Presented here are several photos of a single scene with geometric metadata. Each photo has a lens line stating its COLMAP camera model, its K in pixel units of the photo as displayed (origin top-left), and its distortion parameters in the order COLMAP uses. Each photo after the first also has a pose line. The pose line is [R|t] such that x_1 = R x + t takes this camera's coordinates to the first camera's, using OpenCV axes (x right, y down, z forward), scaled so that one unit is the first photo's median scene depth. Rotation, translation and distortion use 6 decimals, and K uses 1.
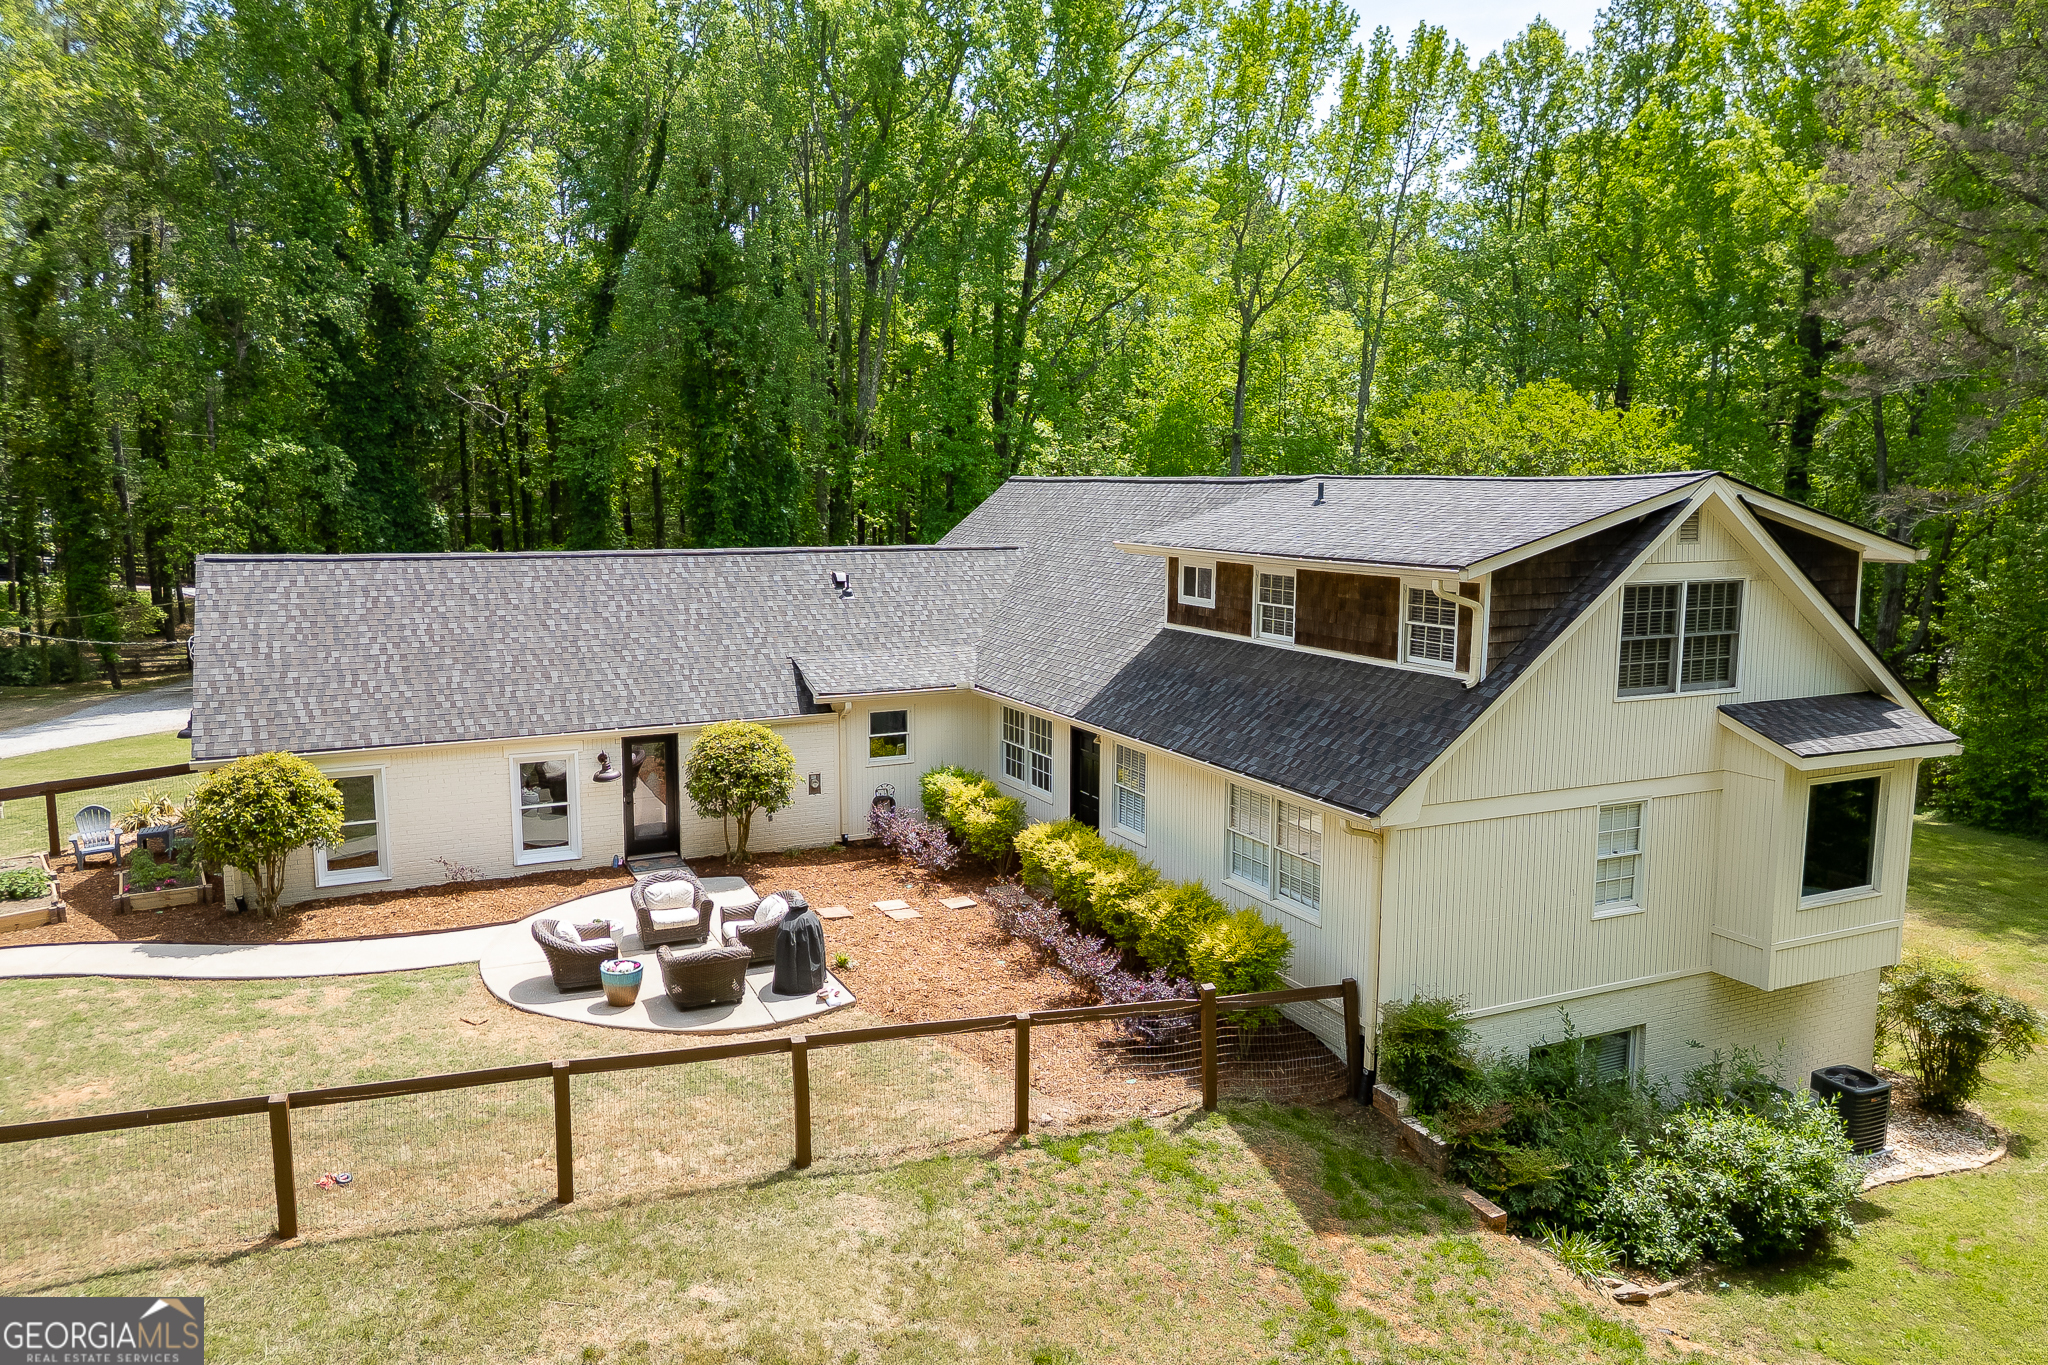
lens RADIAL K [[1420.2, 0, 1012.7], [0, 1420.2, 695.8], [0, 0, 1]] dist [0.086162, -0.130979]
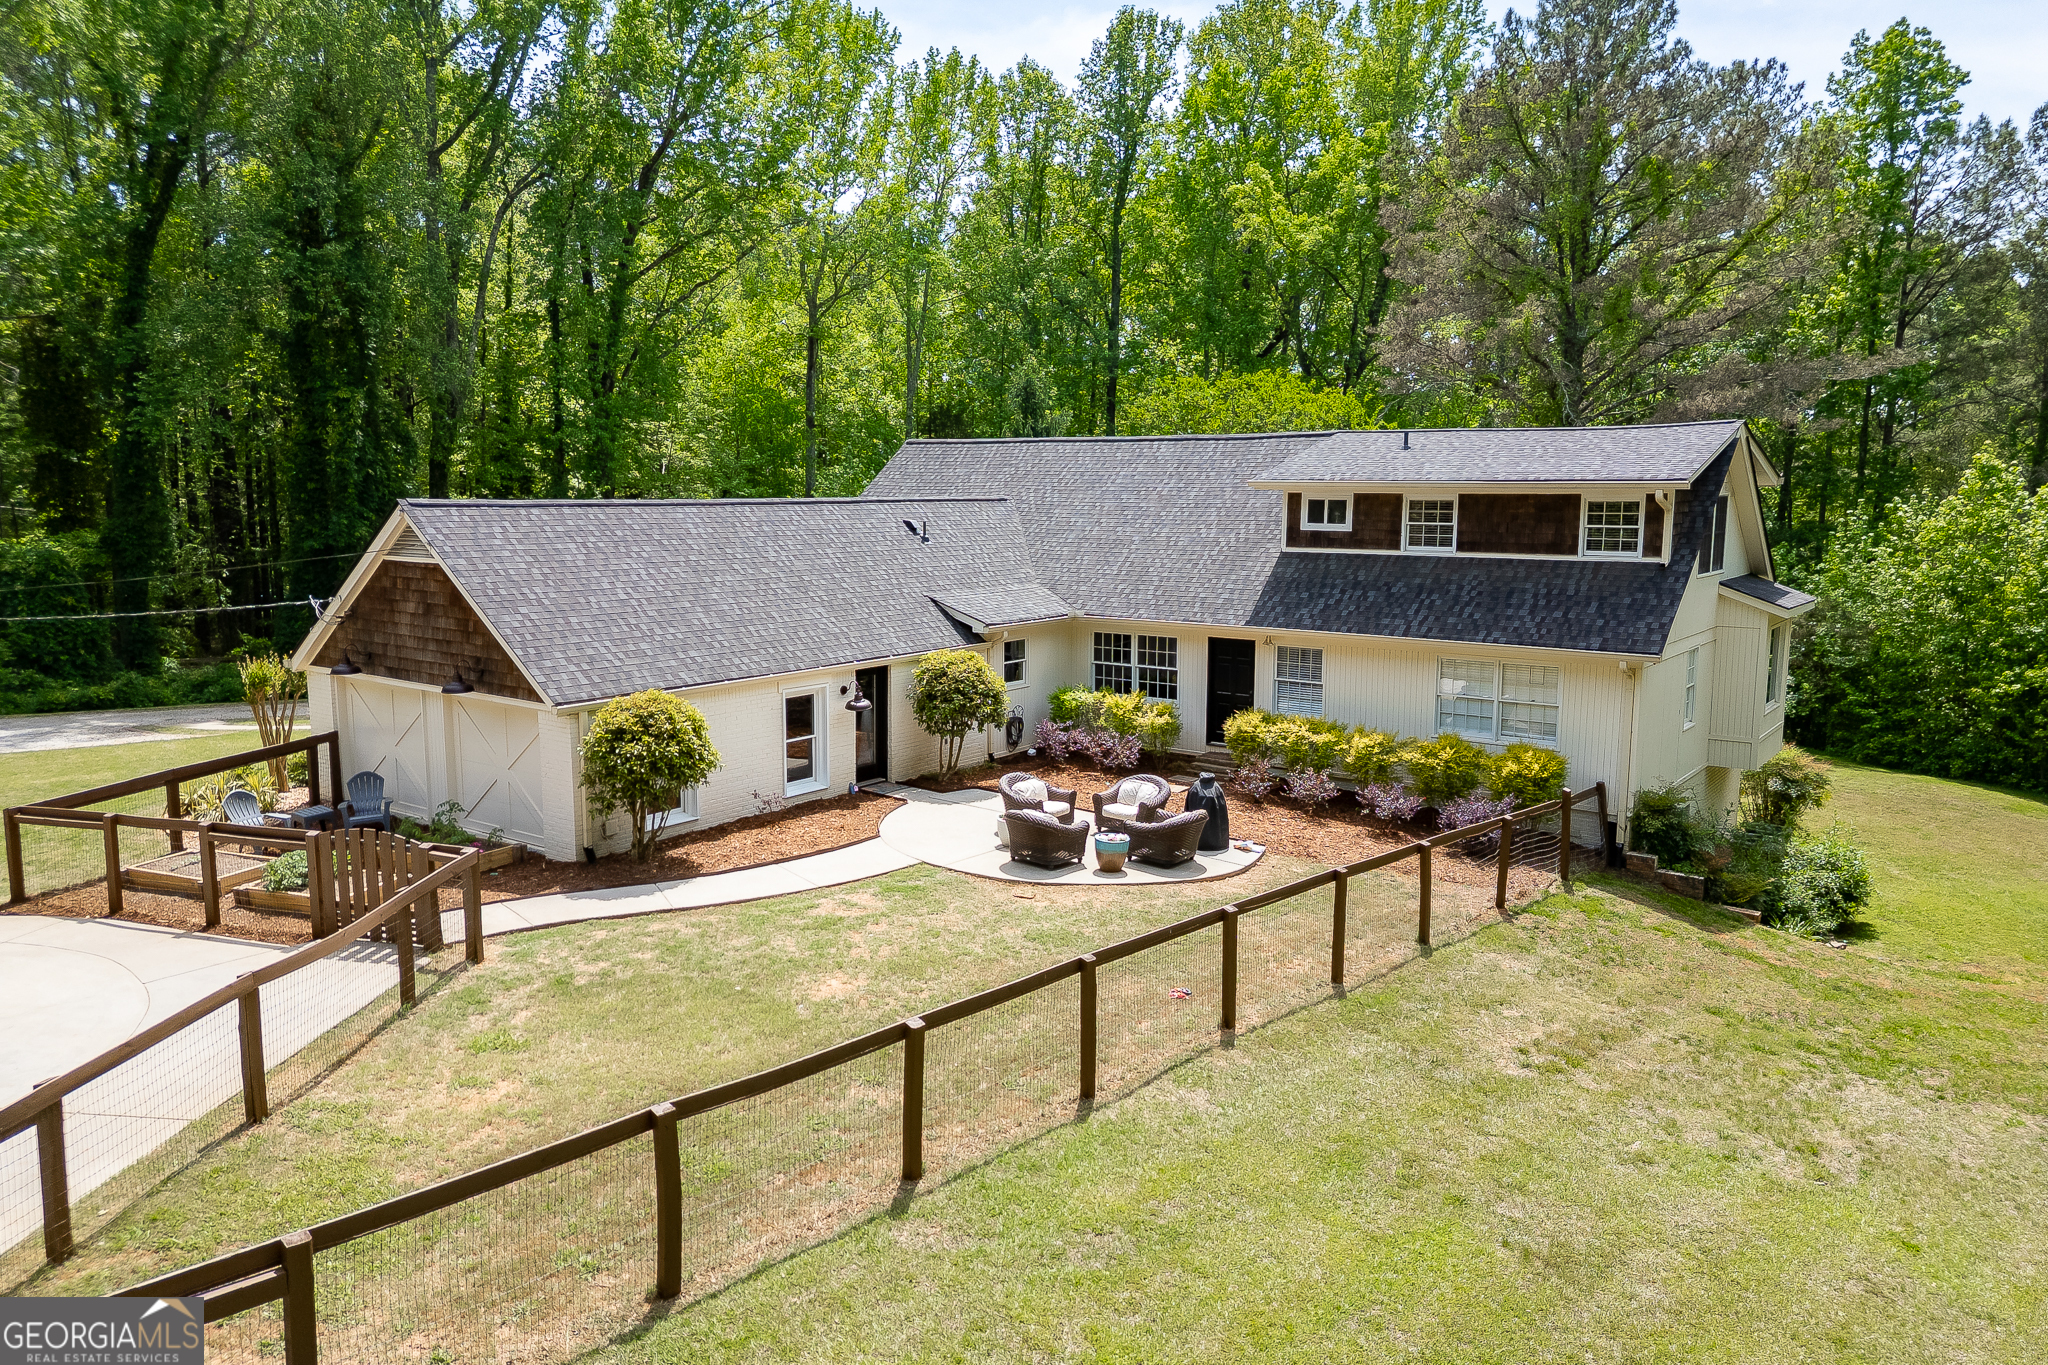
lens RADIAL K [[1430.3, 0, 1024.0], [0, 1430.3, 682.5], [0, 0, 1]] dist [0.085040, -0.083236]
pose [[0.885328, -0.063308, 0.460636, -0.736874], [0.067952, 0.997667, 0.006514, 0.045737], [-0.459974, 0.025534, 0.887565, 0.010696]]
